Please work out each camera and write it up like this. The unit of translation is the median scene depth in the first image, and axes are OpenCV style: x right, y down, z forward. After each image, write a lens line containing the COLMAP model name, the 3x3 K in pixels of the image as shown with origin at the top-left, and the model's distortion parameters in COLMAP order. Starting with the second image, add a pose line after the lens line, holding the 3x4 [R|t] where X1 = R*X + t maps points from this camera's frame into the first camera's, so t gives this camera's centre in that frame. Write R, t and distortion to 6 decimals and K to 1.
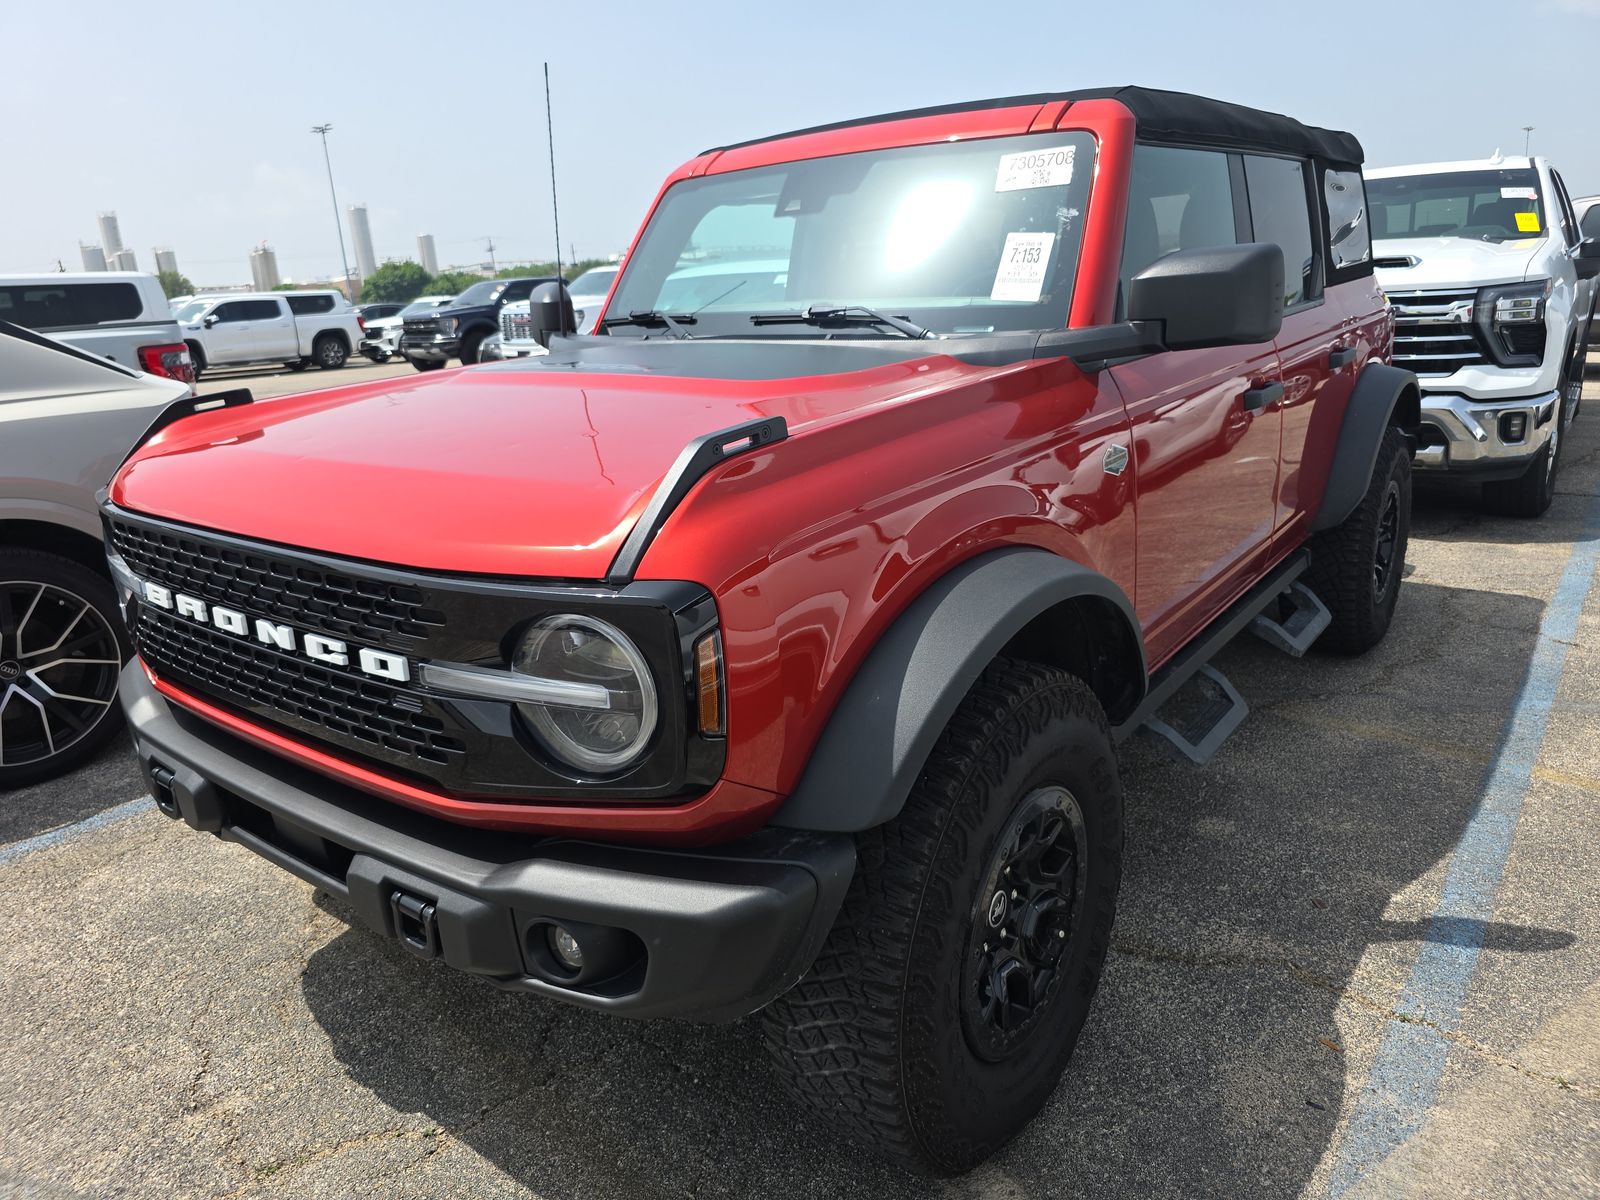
lens RADIAL K [[1078.2, 0, 799.4], [0, 1078.2, 604.9], [0, 0, 1]] dist [-0.011635, -0.000753]
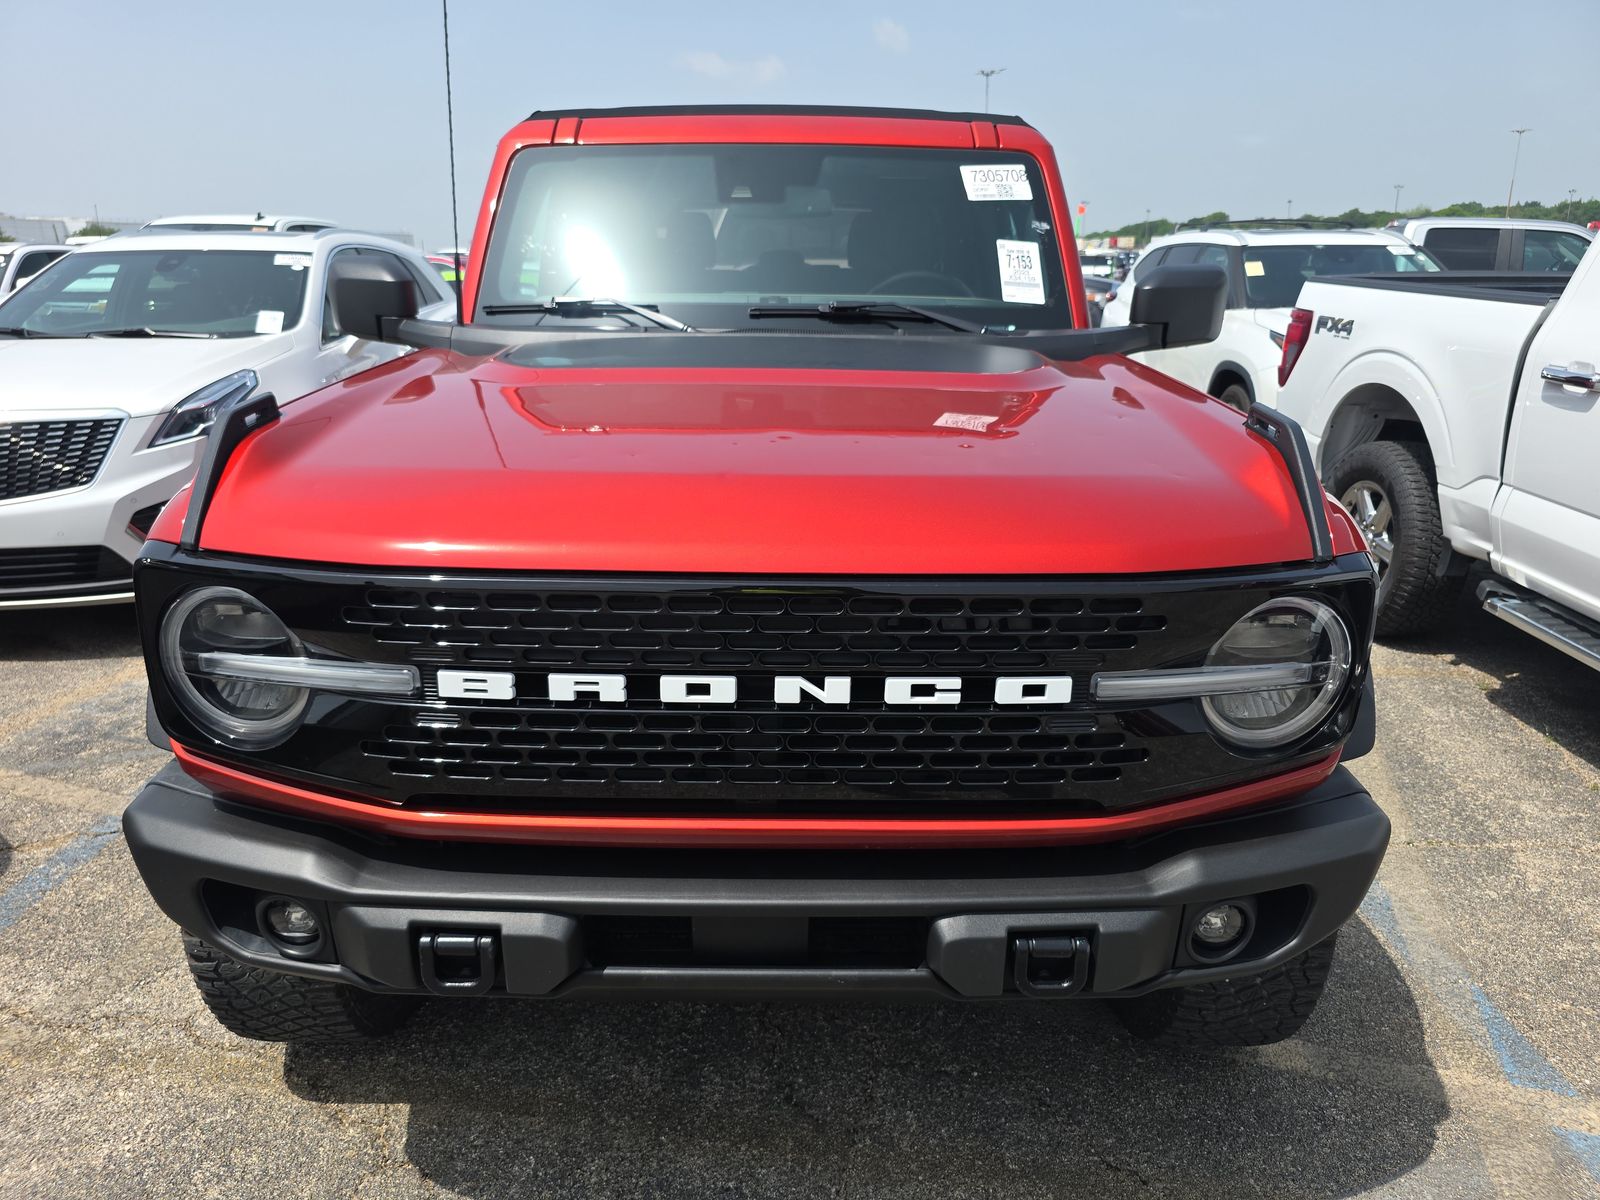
lens RADIAL K [[1078.2, 0, 800.2], [0, 1078.2, 591.8], [0, 0, 1]] dist [-0.011635, -0.000753]
pose [[0.818278, -0.129098, 0.560138, -0.654815], [0.127088, 0.990970, 0.042737, -0.058313], [-0.560597, 0.036216, 0.827296, 0.205394]]
